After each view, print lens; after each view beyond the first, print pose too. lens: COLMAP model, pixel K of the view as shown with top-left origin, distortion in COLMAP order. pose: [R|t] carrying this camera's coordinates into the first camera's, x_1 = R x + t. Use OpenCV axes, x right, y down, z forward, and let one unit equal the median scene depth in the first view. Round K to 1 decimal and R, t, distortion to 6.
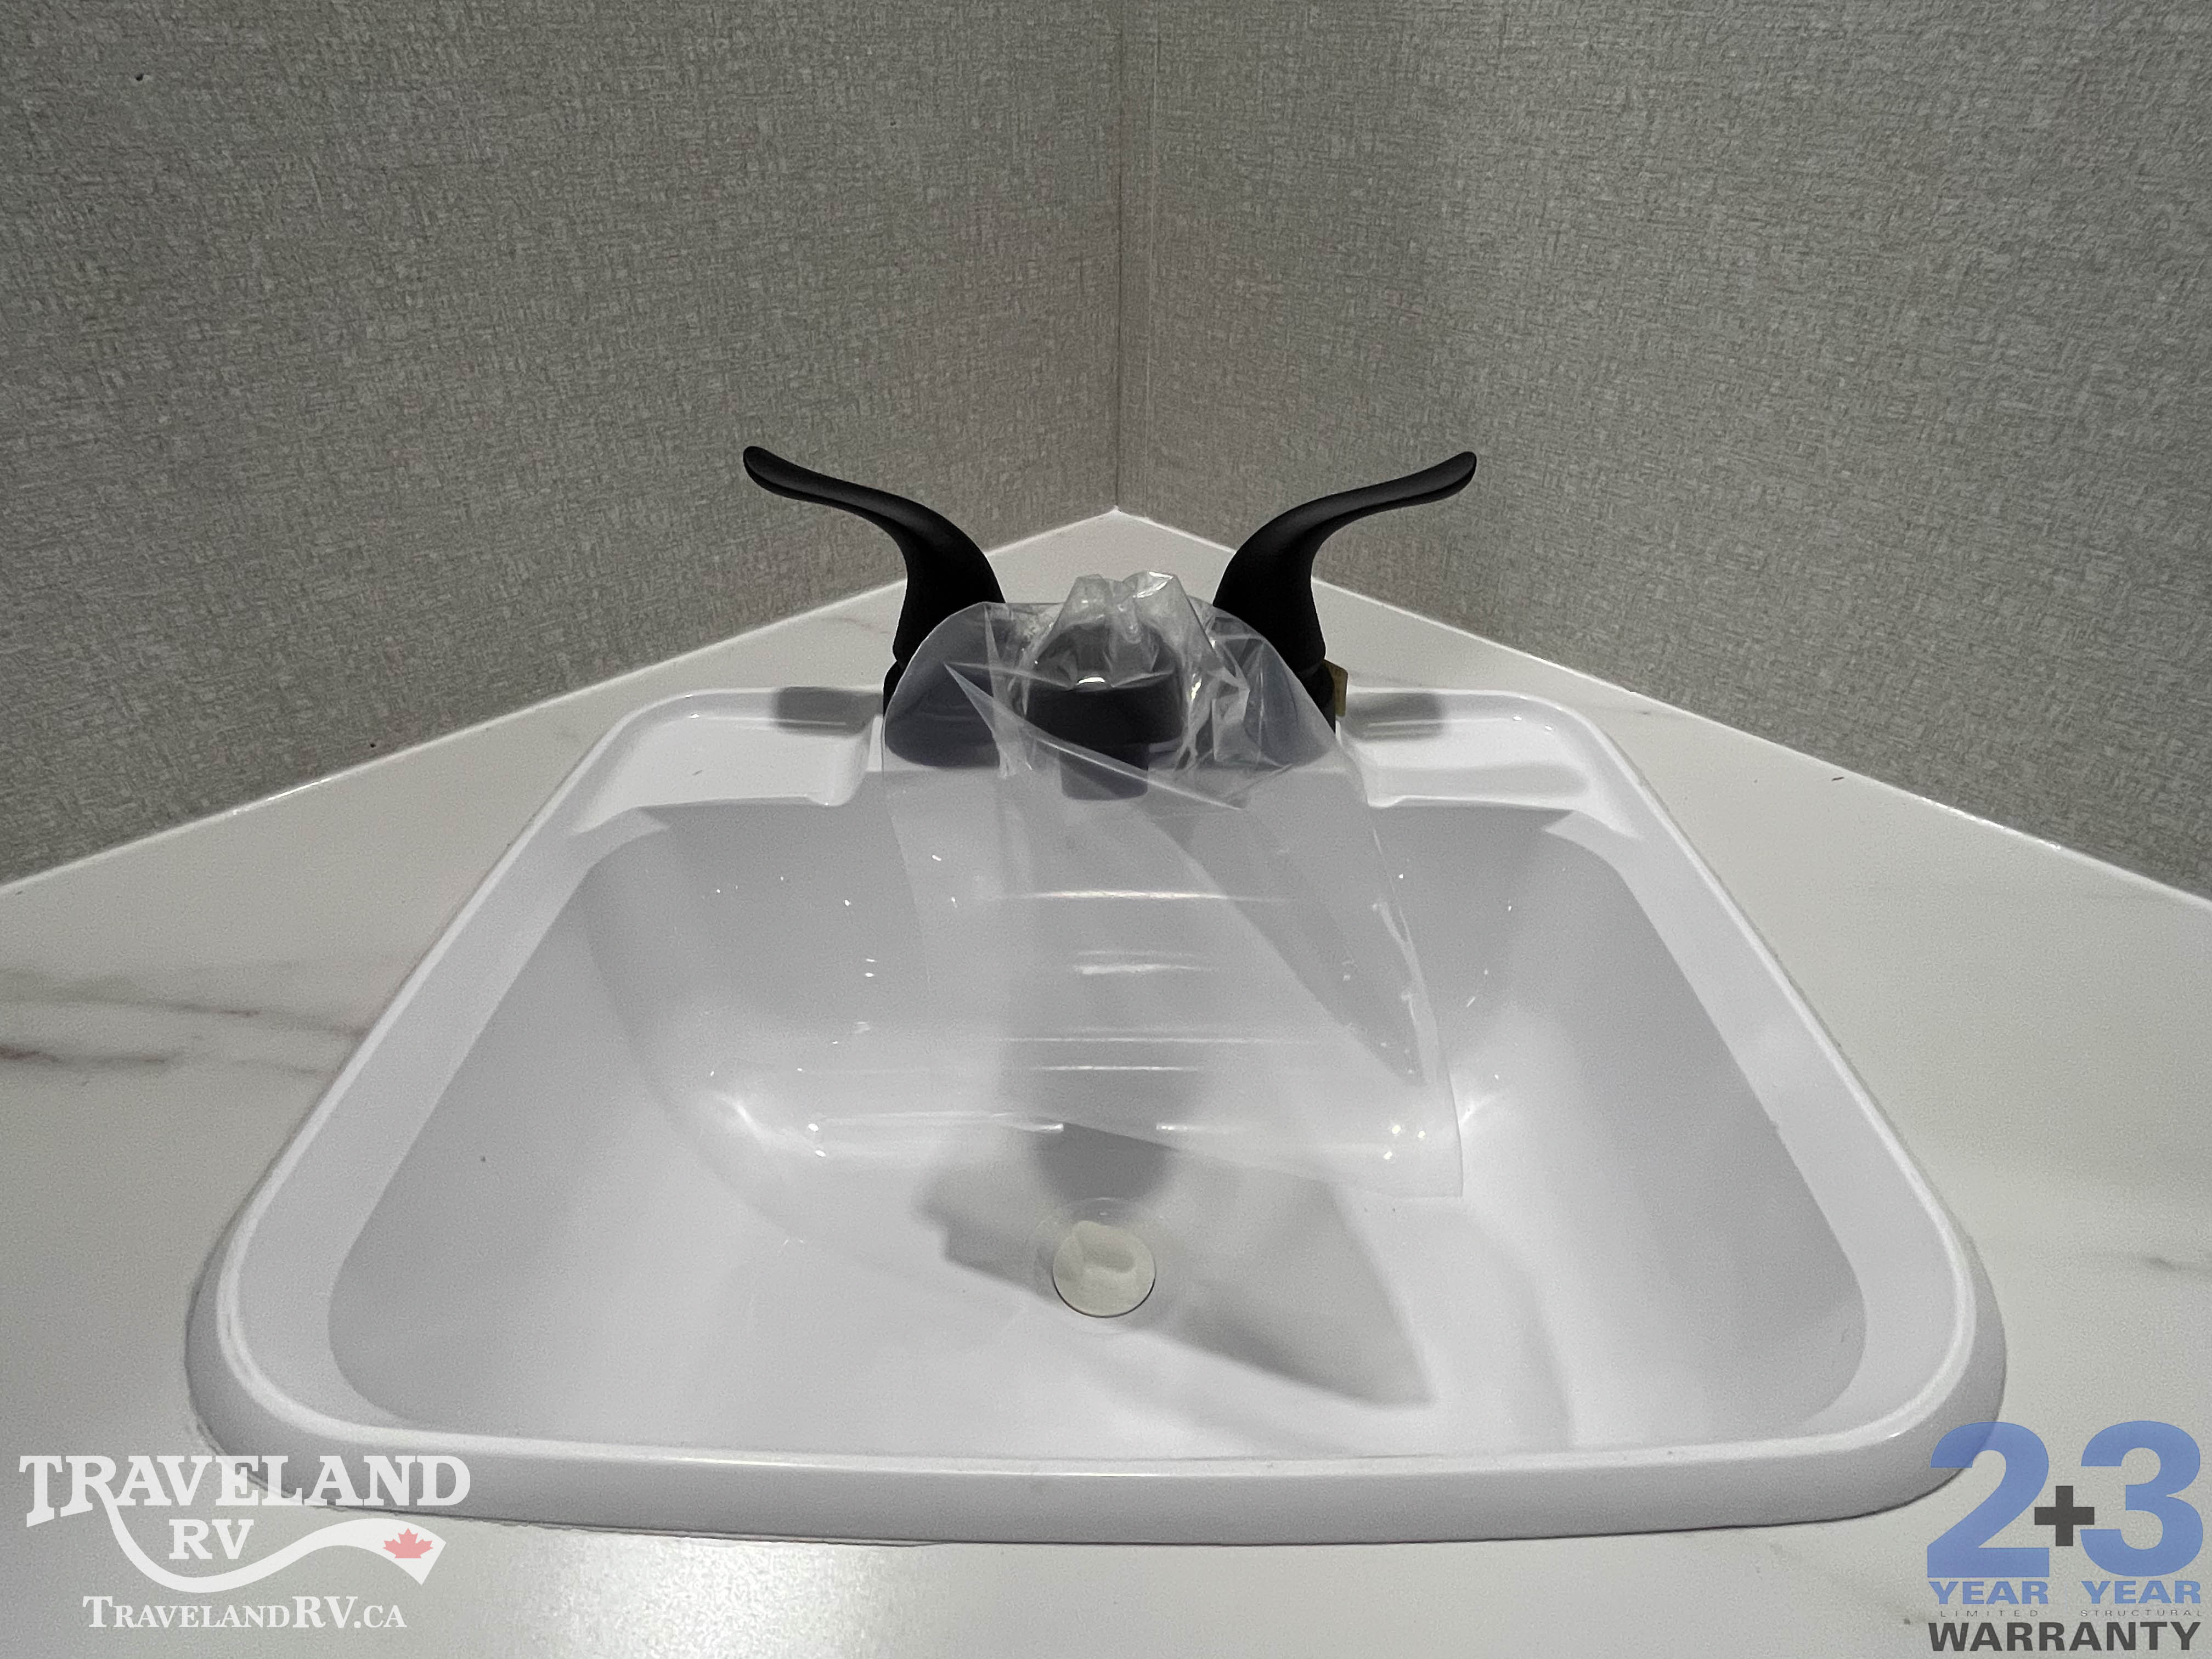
lens RADIAL K [[1204.0, 0, 1106.8], [0, 1204.0, 832.8], [0, 0, 1]] dist [-0.003416, 0.000726]
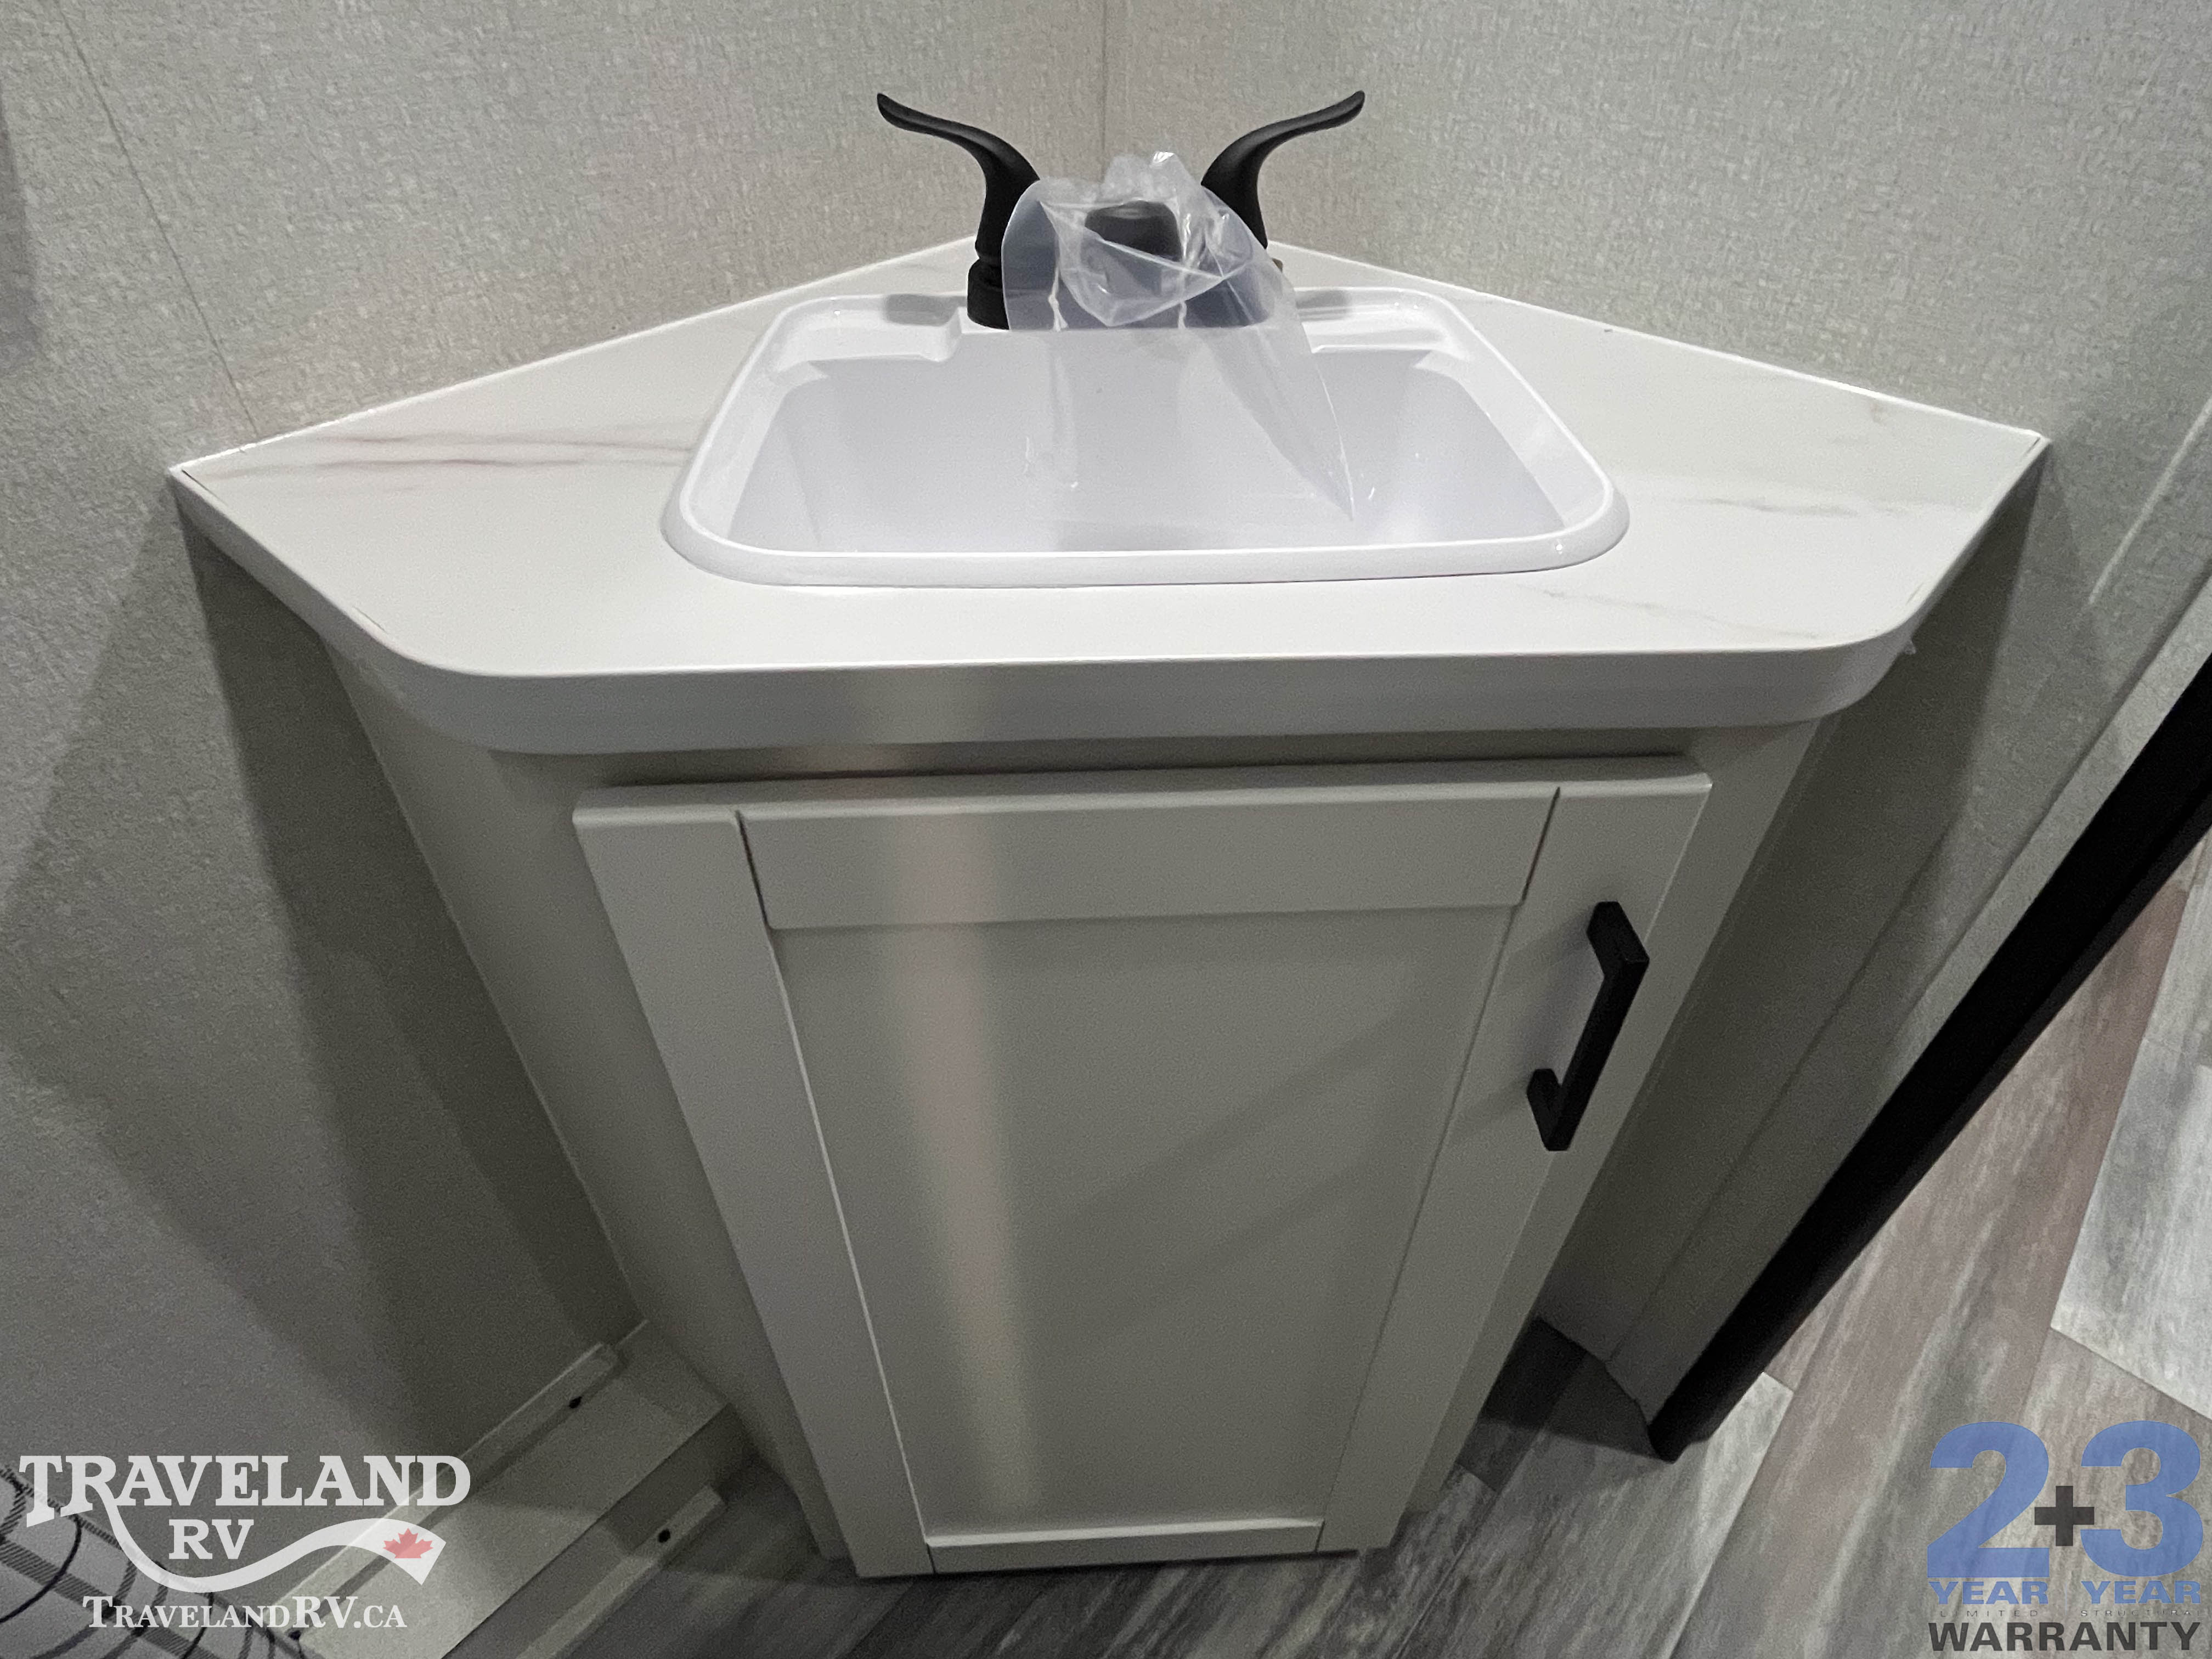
lens RADIAL K [[1204.0, 0, 1105.9], [0, 1204.0, 825.8], [0, 0, 1]] dist [-0.003416, 0.000726]
pose [[0.998084, -0.039703, 0.047451, -0.117524], [0.034123, 0.992995, 0.113121, 0.387818], [-0.051610, -0.111285, 0.992448, -0.542524]]
